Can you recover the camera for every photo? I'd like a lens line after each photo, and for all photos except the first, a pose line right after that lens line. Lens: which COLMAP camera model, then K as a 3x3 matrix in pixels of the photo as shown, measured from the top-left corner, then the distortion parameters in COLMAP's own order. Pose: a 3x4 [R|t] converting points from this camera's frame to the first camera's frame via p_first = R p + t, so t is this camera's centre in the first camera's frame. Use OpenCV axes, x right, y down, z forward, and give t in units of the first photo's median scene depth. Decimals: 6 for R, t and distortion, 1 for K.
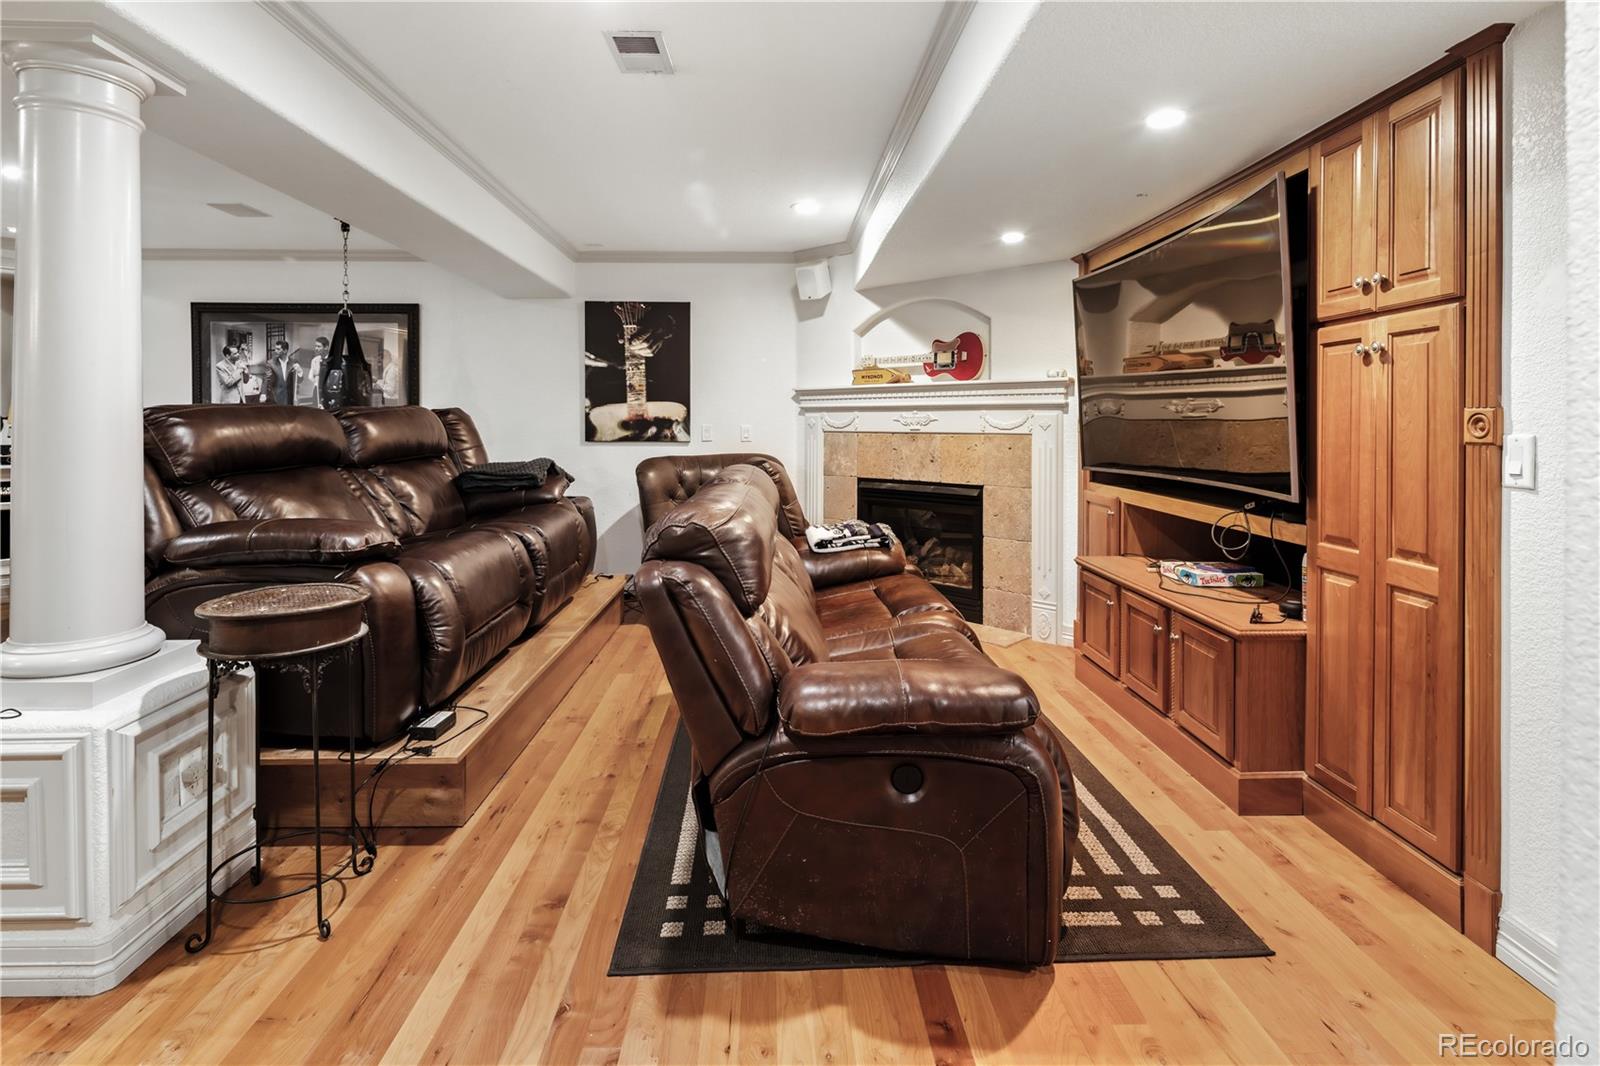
lens RADIAL K [[779.2, 0, 793.2], [0, 779.2, 429.4], [0, 0, 1]] dist [0.000165, 0.000167]
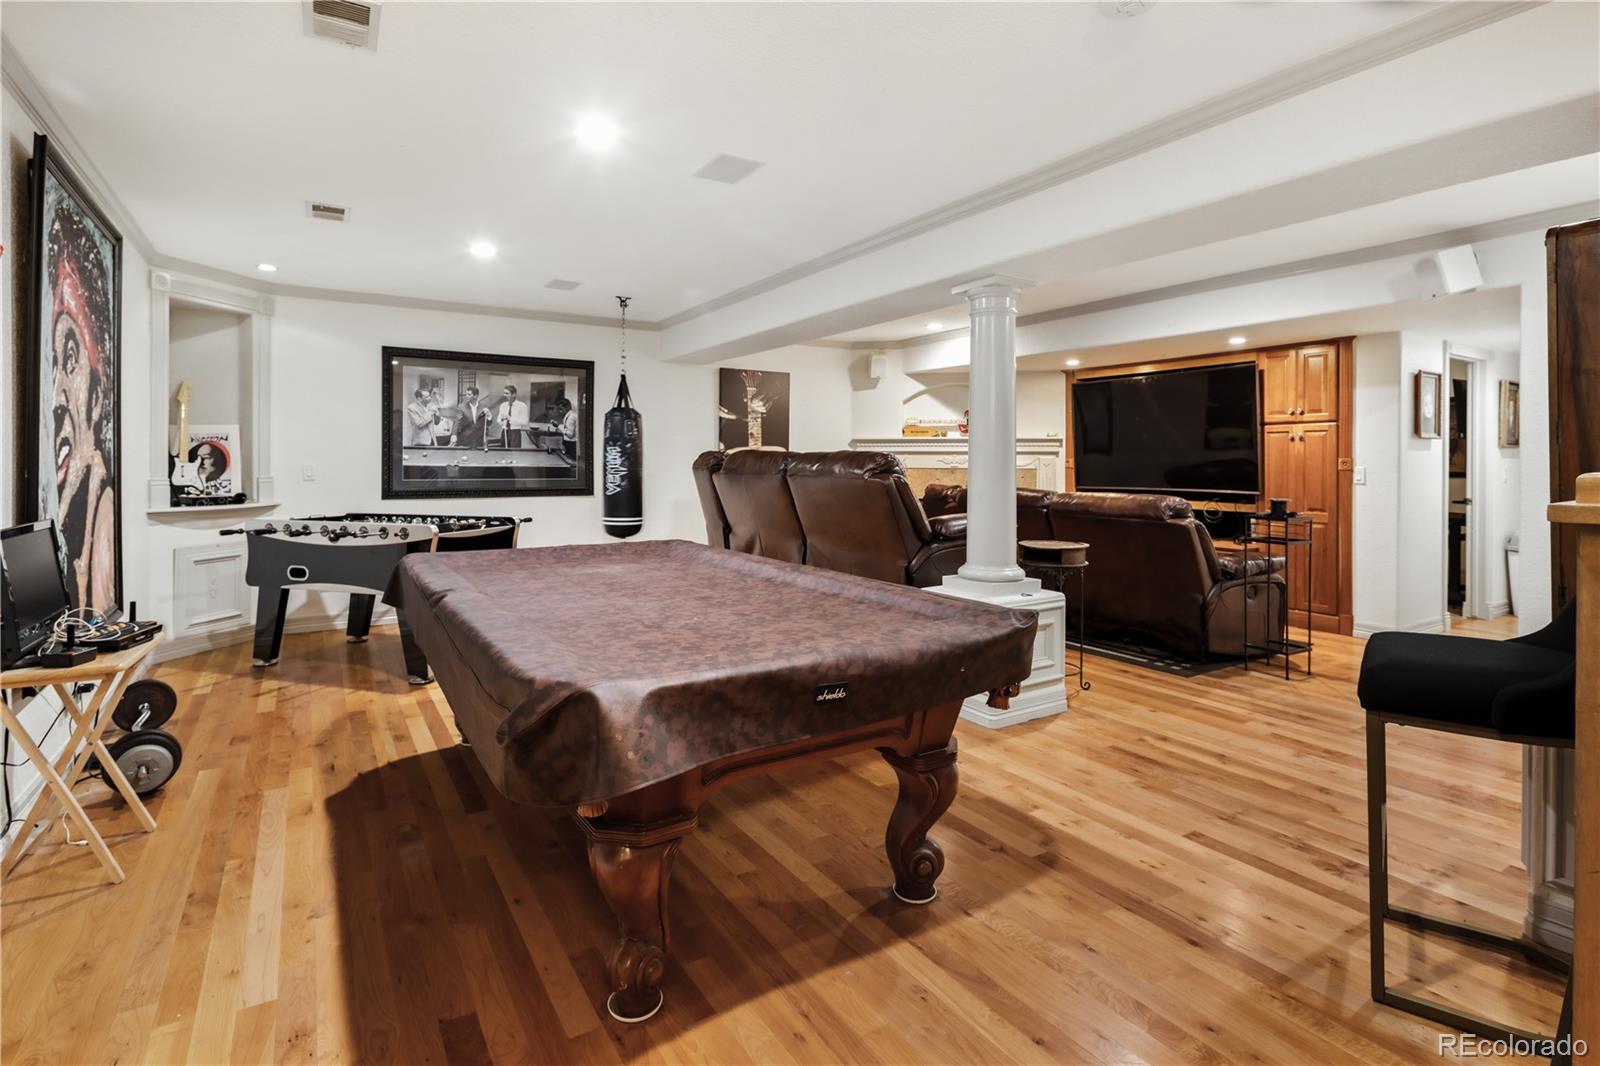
lens RADIAL K [[779.2, 0, 795.7], [0, 779.2, 466.5], [0, 0, 1]] dist [0.000165, 0.000167]
pose [[0.859457, -0.002066, 0.511204, -0.827721], [0.002810, 0.999996, -0.000683, -0.000084], [-0.511201, 0.002024, 0.859459, -0.169375]]
